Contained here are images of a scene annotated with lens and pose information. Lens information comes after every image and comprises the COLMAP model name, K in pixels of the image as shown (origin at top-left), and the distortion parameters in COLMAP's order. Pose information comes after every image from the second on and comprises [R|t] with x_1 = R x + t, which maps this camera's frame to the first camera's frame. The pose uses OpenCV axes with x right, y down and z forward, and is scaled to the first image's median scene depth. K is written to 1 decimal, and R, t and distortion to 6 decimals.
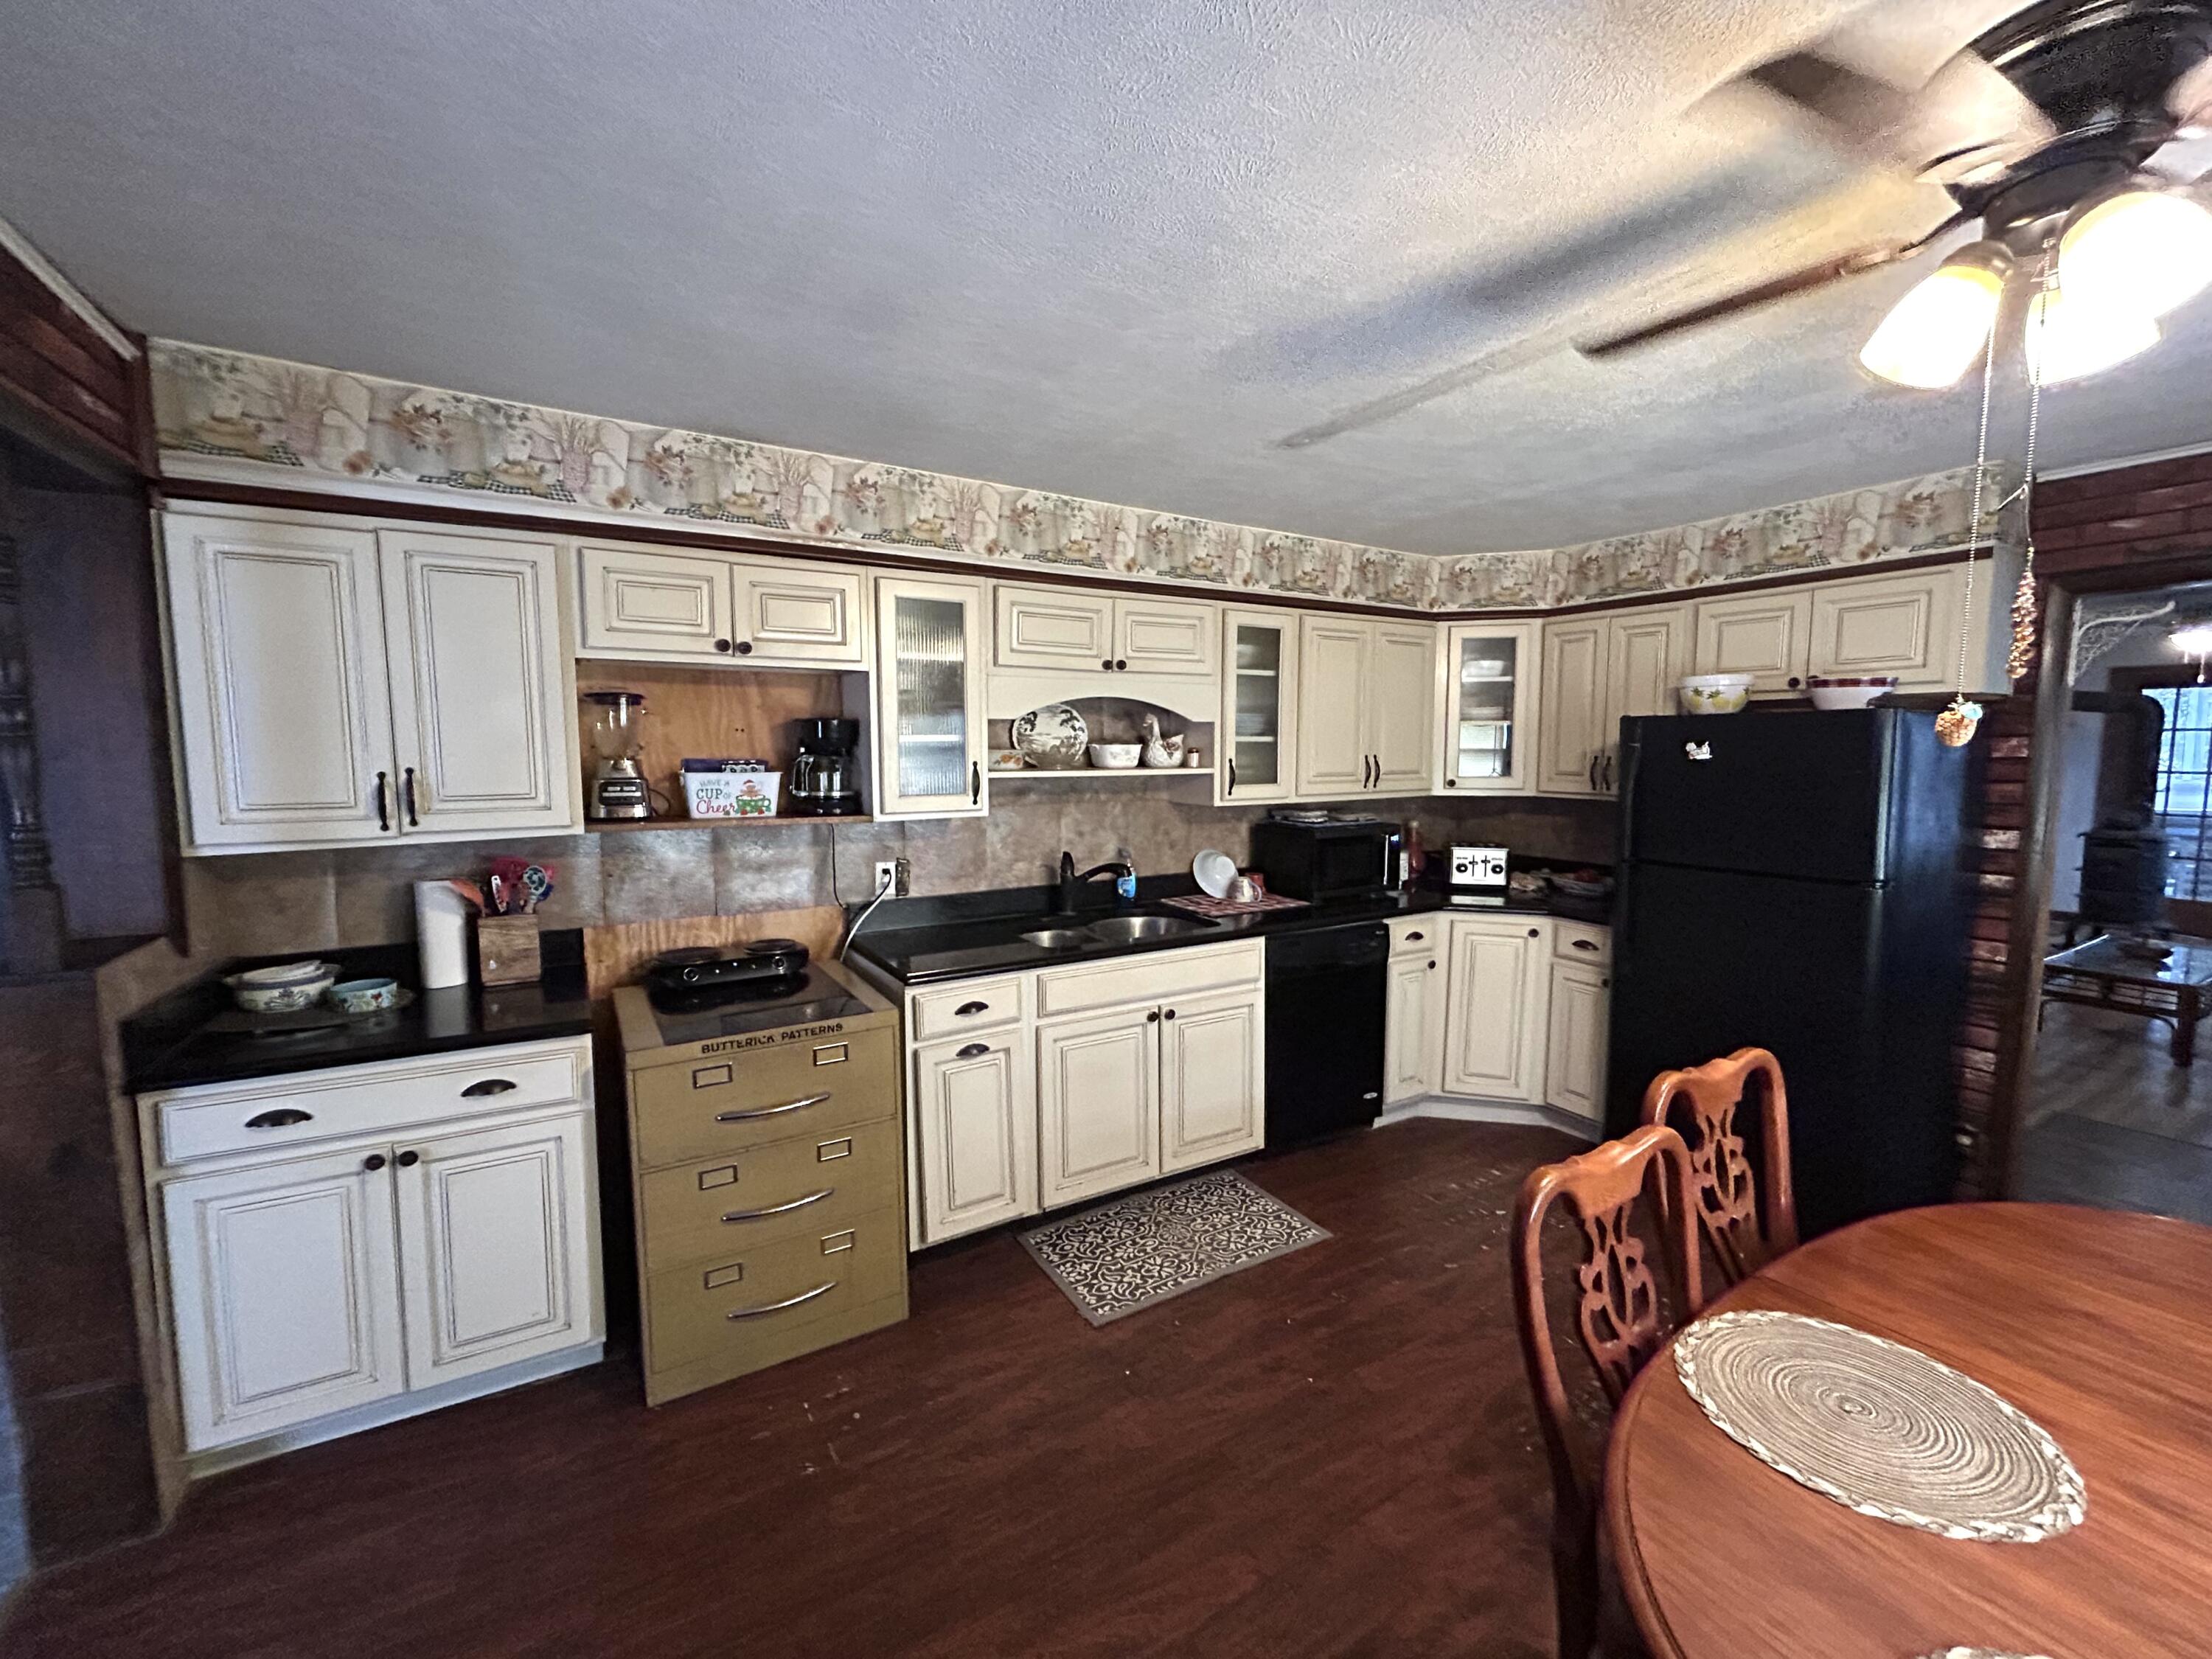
lens RADIAL K [[900.7, 0, 1109.1], [0, 900.7, 824.8], [0, 0, 1]] dist [-0.001294, 0.000934]
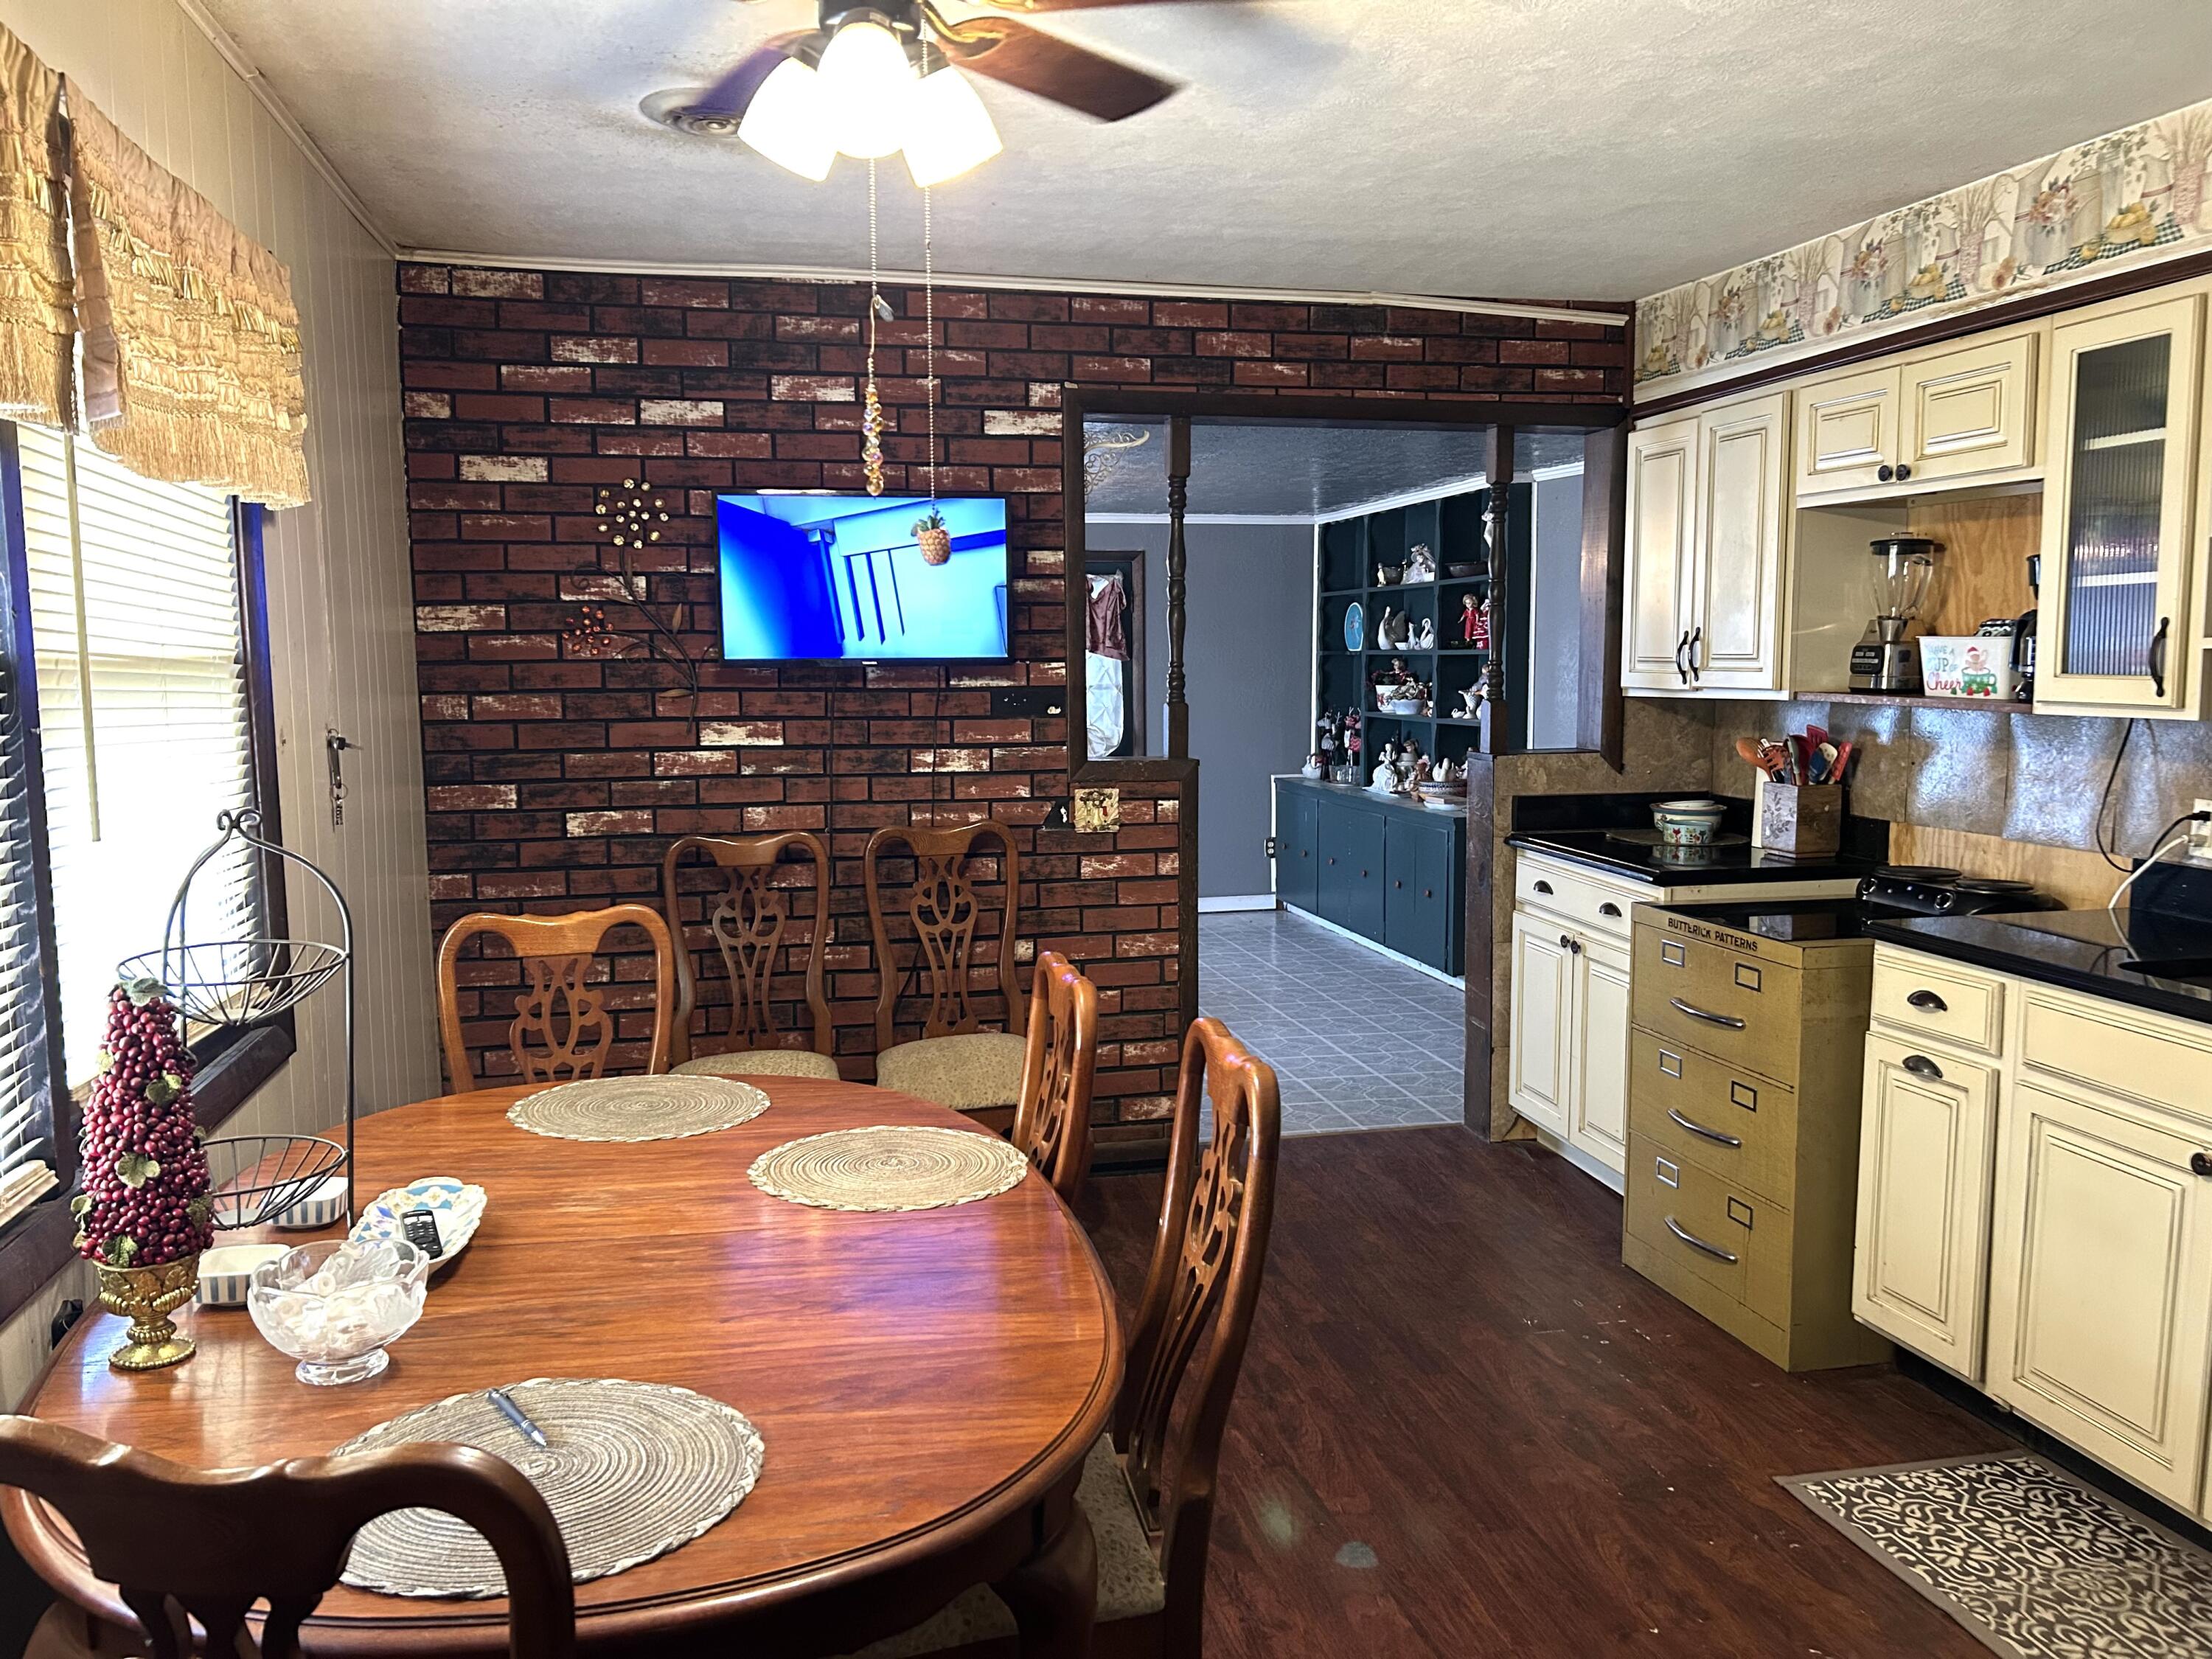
lens RADIAL K [[1664.7, 0, 1106.0], [0, 1664.7, 829.5], [0, 0, 1]] dist [0.045686, -0.052000]
pose [[-0.311331, 0.104385, -0.944551, 1.044110], [-0.084433, 0.986980, 0.136903, -0.029099], [0.946543, 0.122373, -0.298464, 0.713341]]
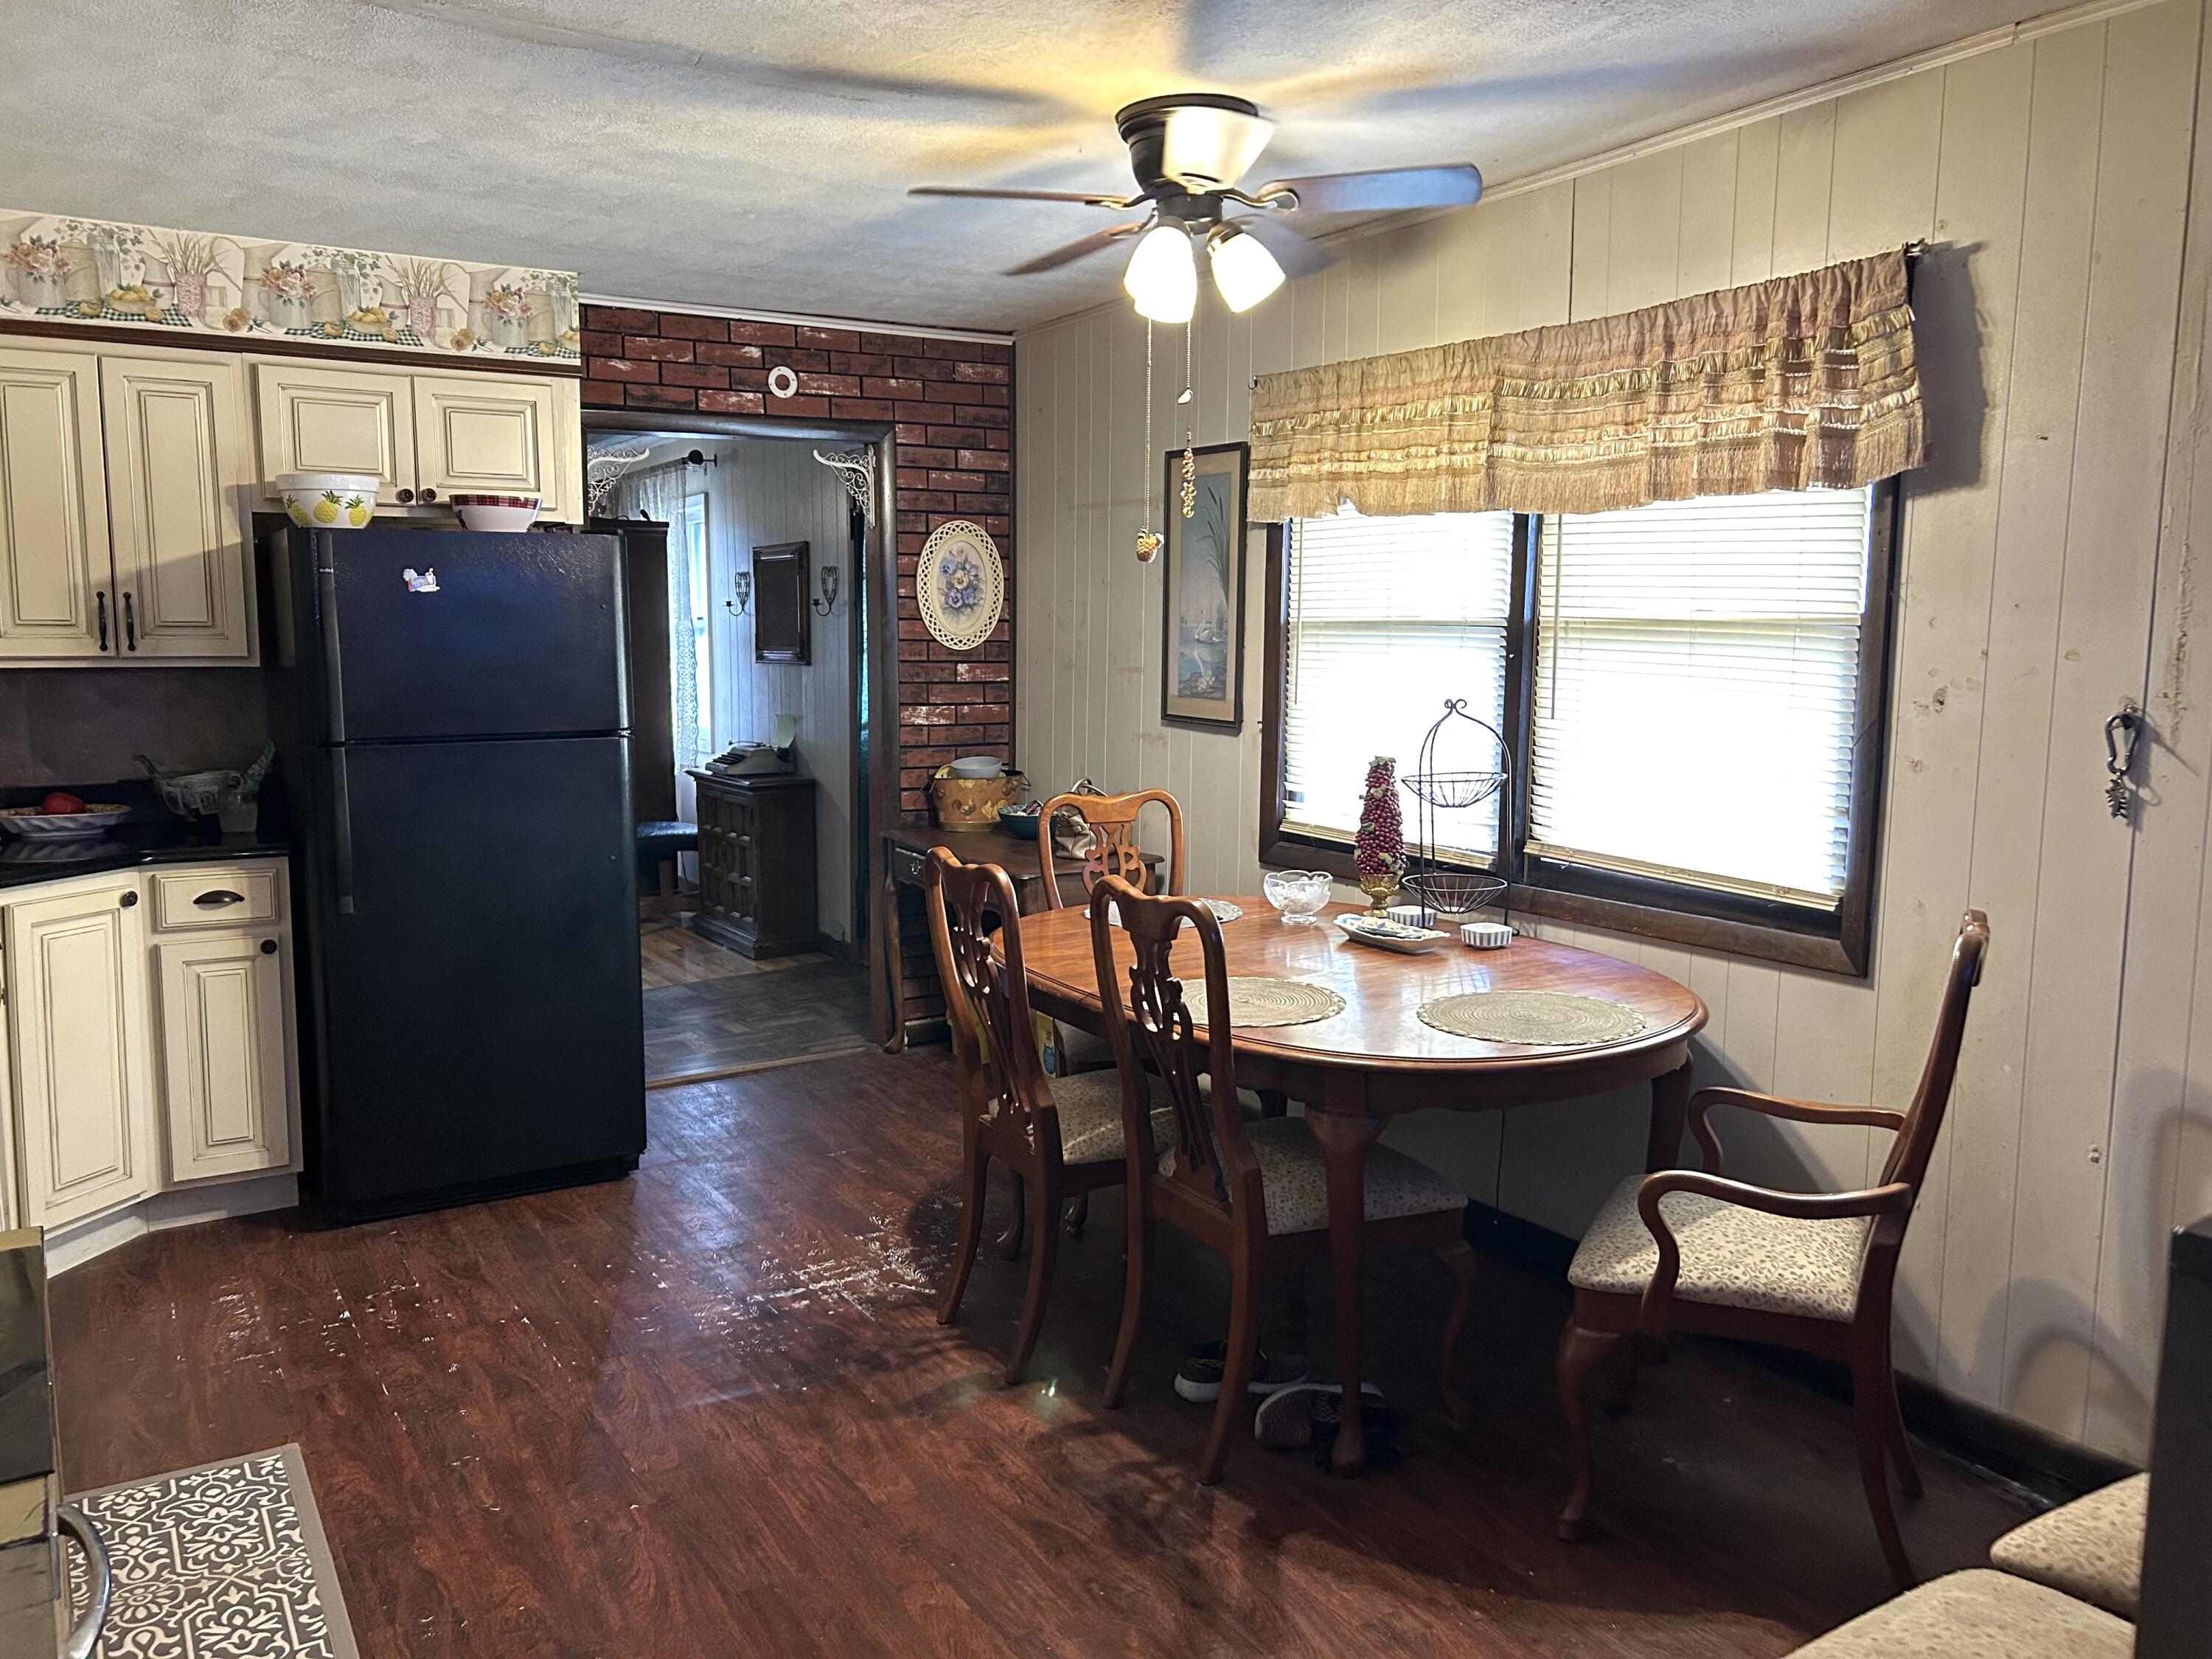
lens RADIAL K [[1664.7, 0, 1106.0], [0, 1664.7, 829.5], [0, 0, 1]] dist [0.045686, -0.052000]
pose [[-0.019556, -0.116118, 0.993043, -0.735104], [0.088497, 0.989133, 0.117404, 0.007182], [-0.995884, 0.090177, -0.009067, 0.479584]]
